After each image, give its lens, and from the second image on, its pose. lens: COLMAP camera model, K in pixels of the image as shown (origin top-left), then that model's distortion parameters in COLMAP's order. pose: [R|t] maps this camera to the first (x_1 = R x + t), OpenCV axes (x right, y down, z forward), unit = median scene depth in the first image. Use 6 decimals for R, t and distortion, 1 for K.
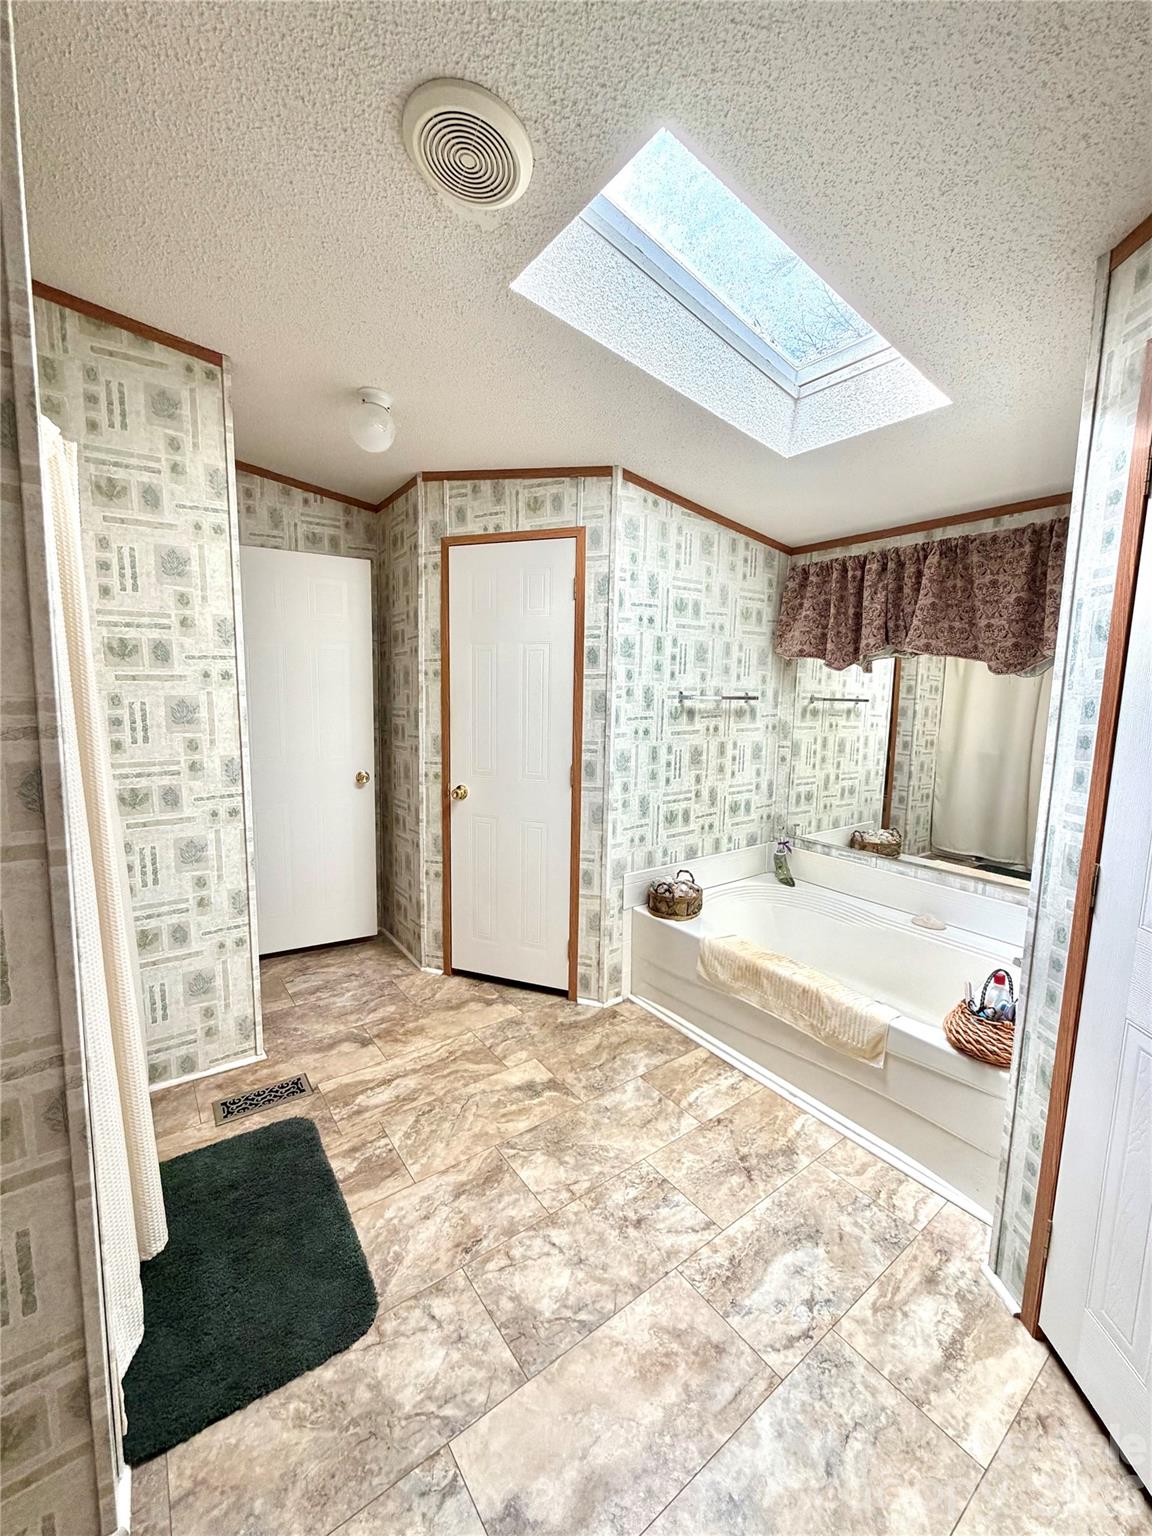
lens RADIAL K [[611.8, 0, 577.3], [0, 611.8, 764.9], [0, 0, 1]] dist [0.000576, -0.000122]
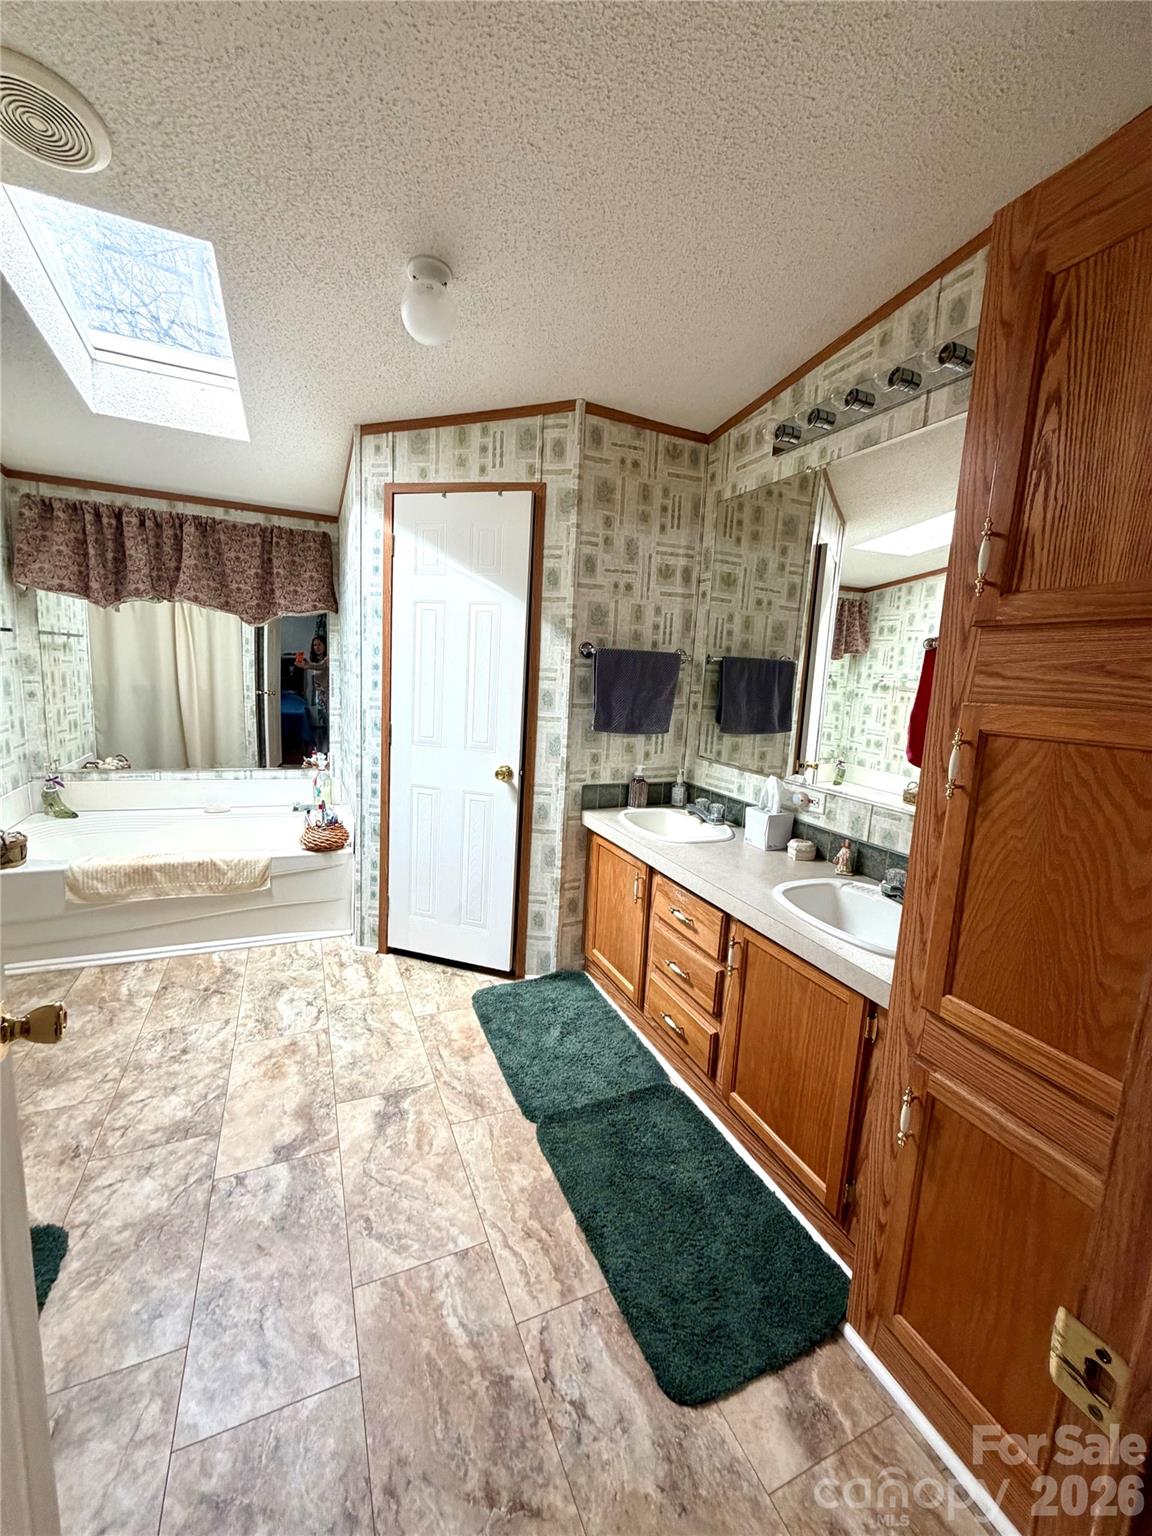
lens RADIAL K [[611.8, 0, 577.3], [0, 611.8, 764.9], [0, 0, 1]] dist [0.000576, -0.000122]
pose [[0.207579, -0.160490, 0.964963, -0.628263], [0.063624, 0.986576, 0.150398, 0.013749], [-0.976147, 0.030175, 0.215004, -0.066502]]
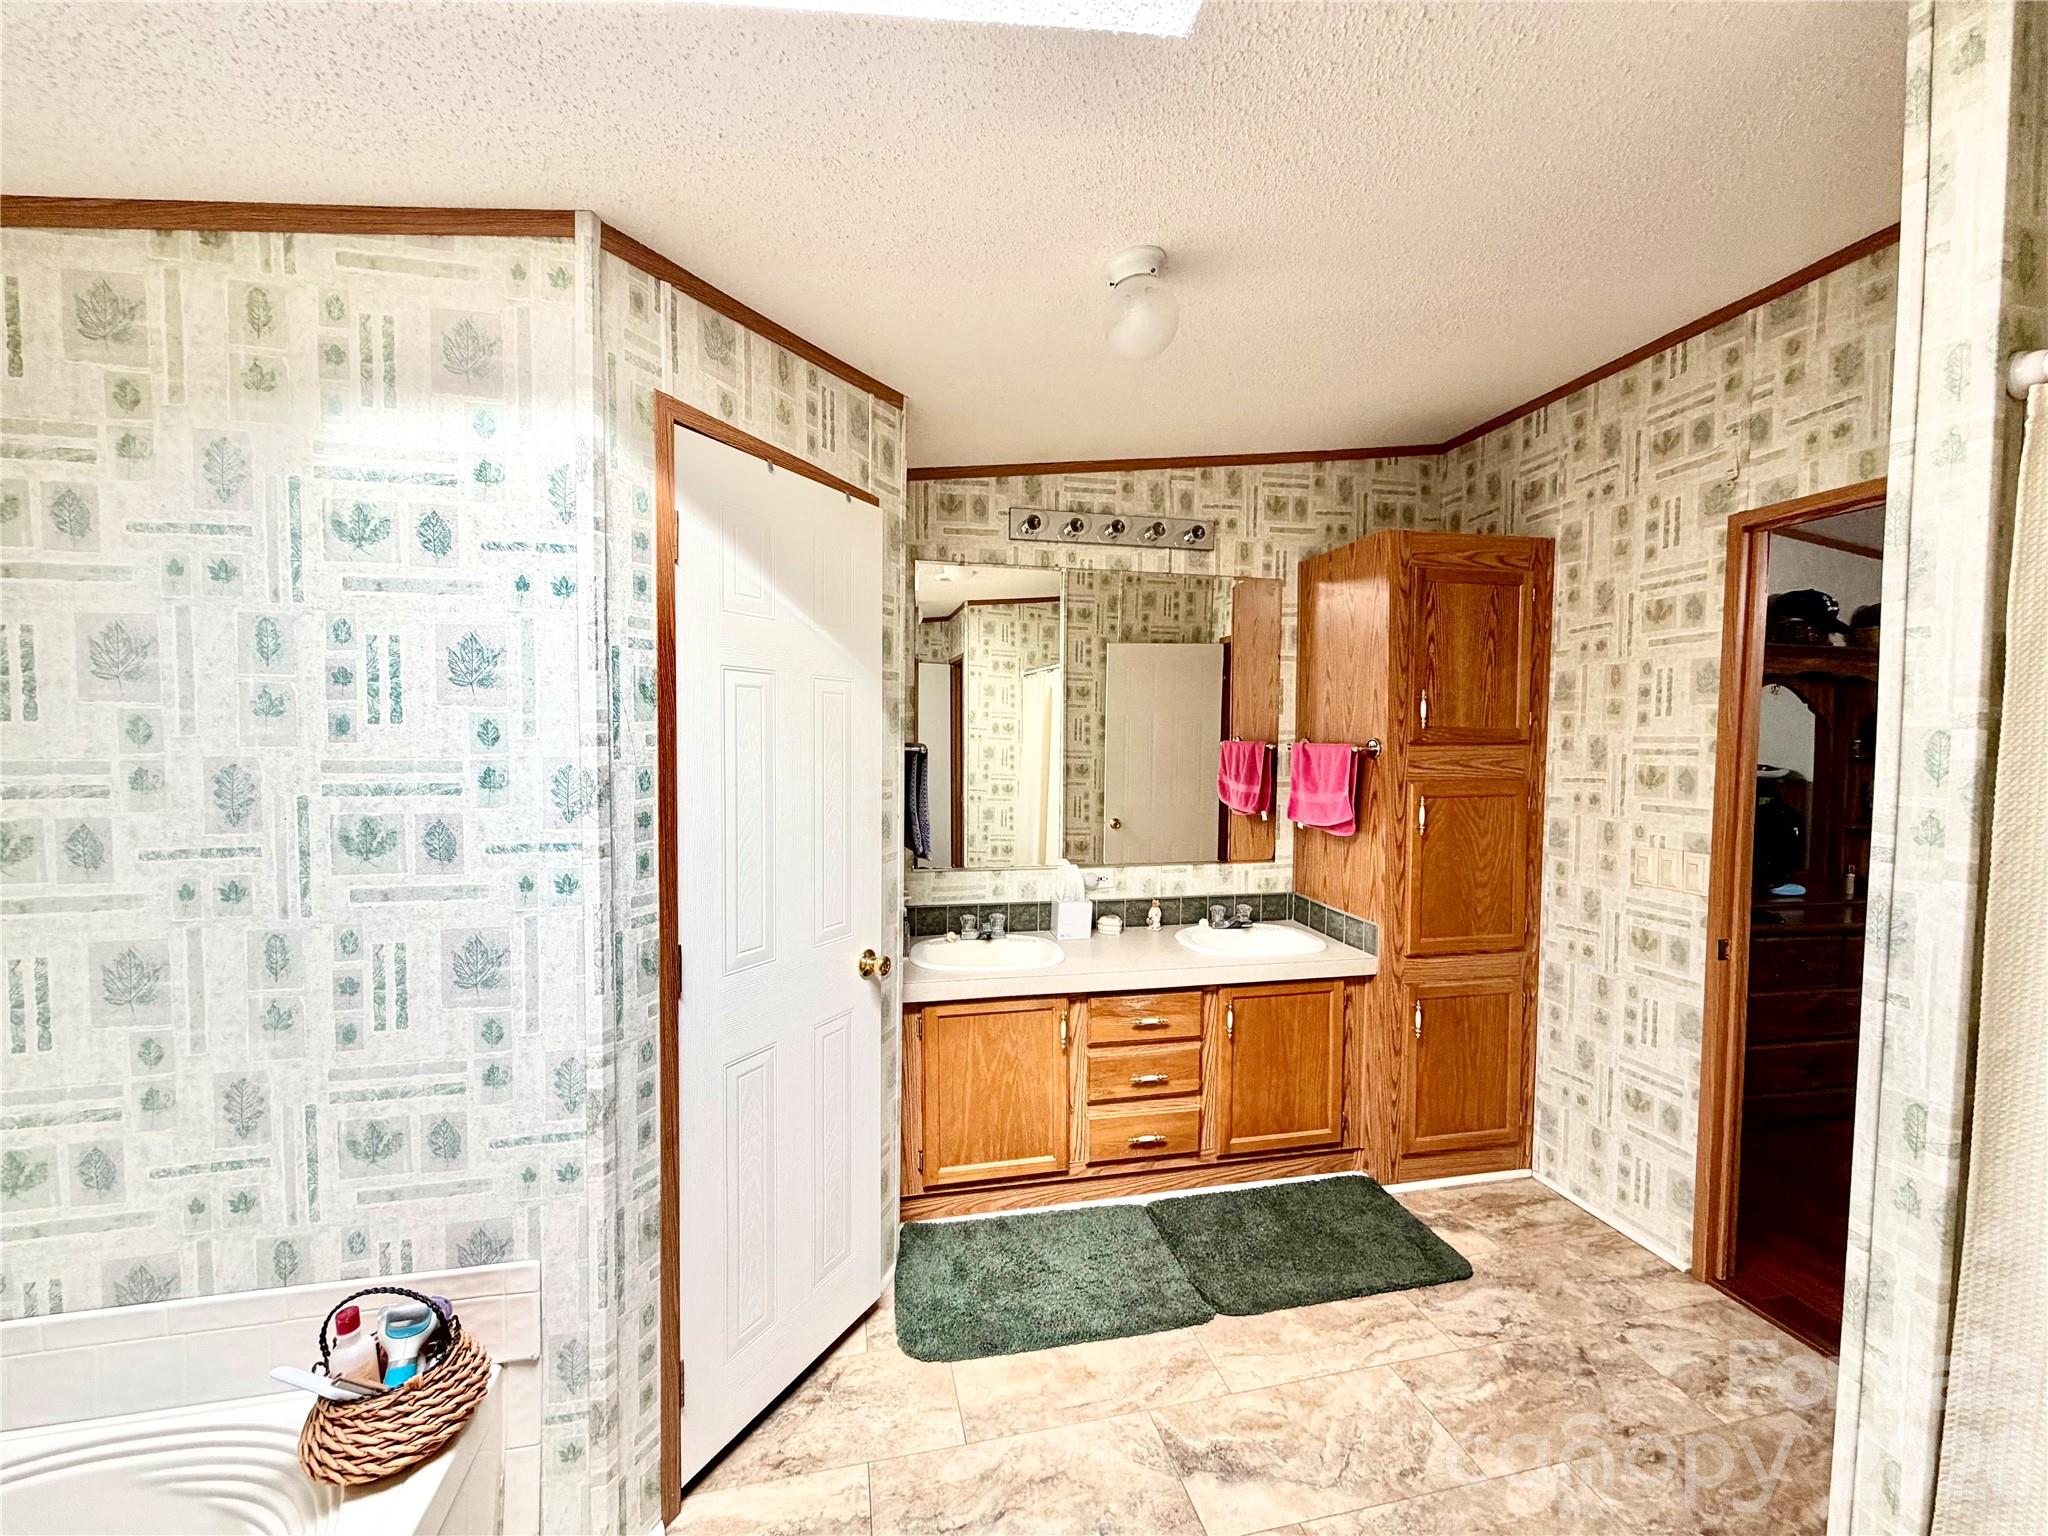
lens RADIAL K [[816.4, 0, 1019.0], [0, 816.4, 771.8], [0, 0, 1]] dist [-0.000034, -0.000299]
pose [[-0.917162, -0.046892, 0.395745, -0.056992], [0.018033, 0.987152, 0.158761, -0.153467], [-0.398106, 0.152747, -0.904533, 1.014821]]
